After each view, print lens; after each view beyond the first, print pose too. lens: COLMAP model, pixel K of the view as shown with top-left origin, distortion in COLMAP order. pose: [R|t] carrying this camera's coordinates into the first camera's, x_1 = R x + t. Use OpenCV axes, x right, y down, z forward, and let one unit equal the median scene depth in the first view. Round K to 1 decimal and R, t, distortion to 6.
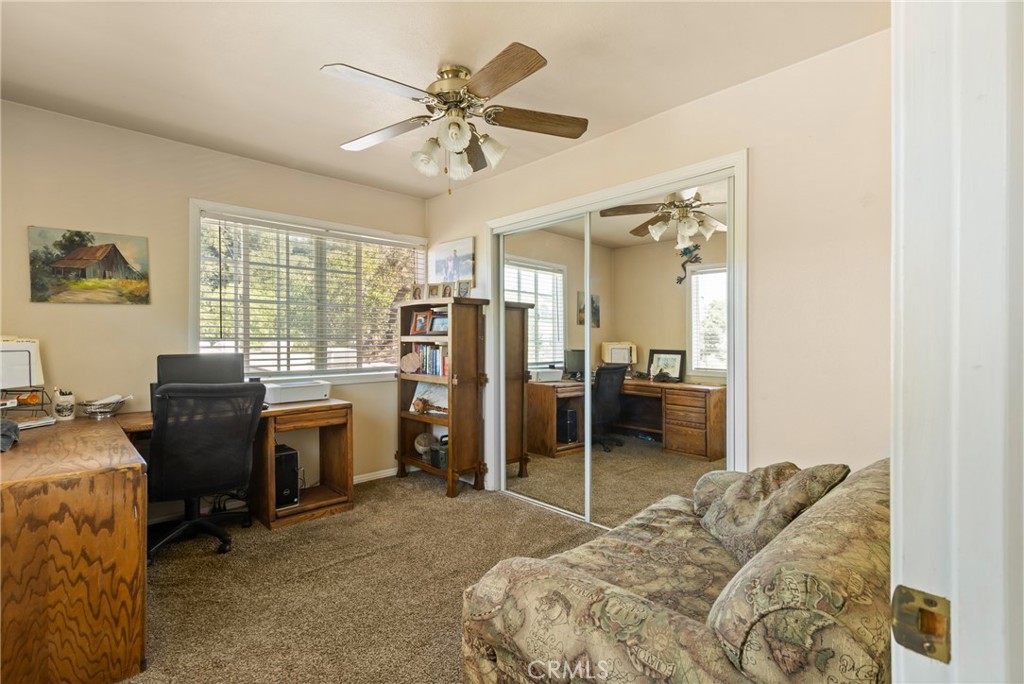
lens RADIAL K [[477.5, 0, 512.0], [0, 477.5, 342.0], [0, 0, 1]] dist [0.003235, 0.000253]
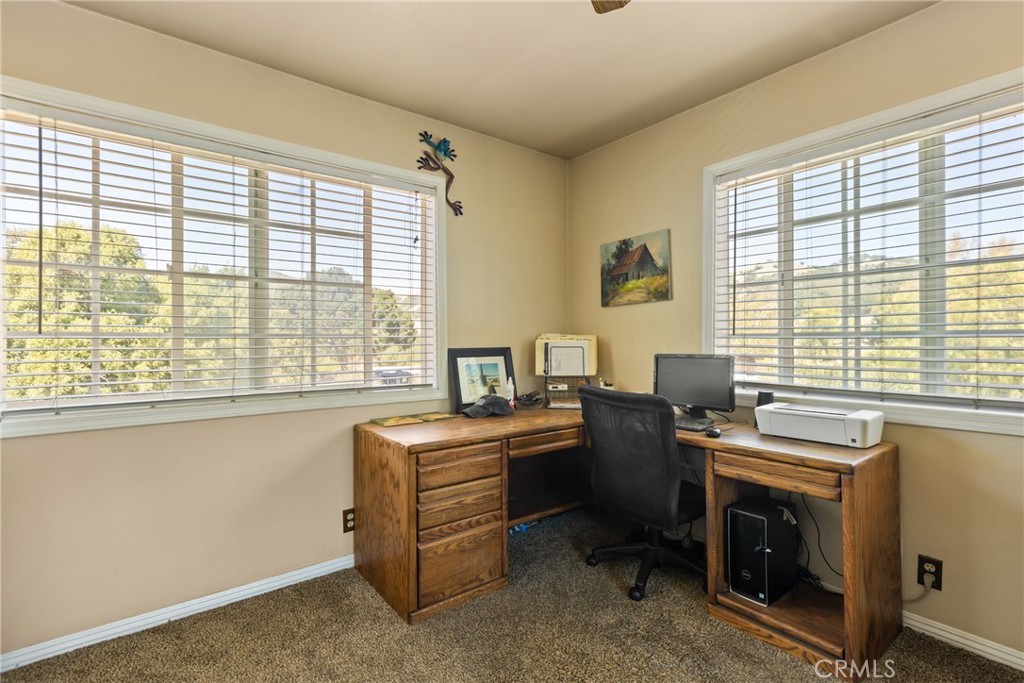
lens RADIAL K [[477.5, 0, 512.0], [0, 477.5, 341.5], [0, 0, 1]] dist [0.003235, 0.000253]
pose [[-0.100910, 0.008870, -0.994856, 0.214065], [0.000447, 0.999961, 0.008870, -0.005267], [0.994895, 0.000450, -0.100910, 0.820233]]
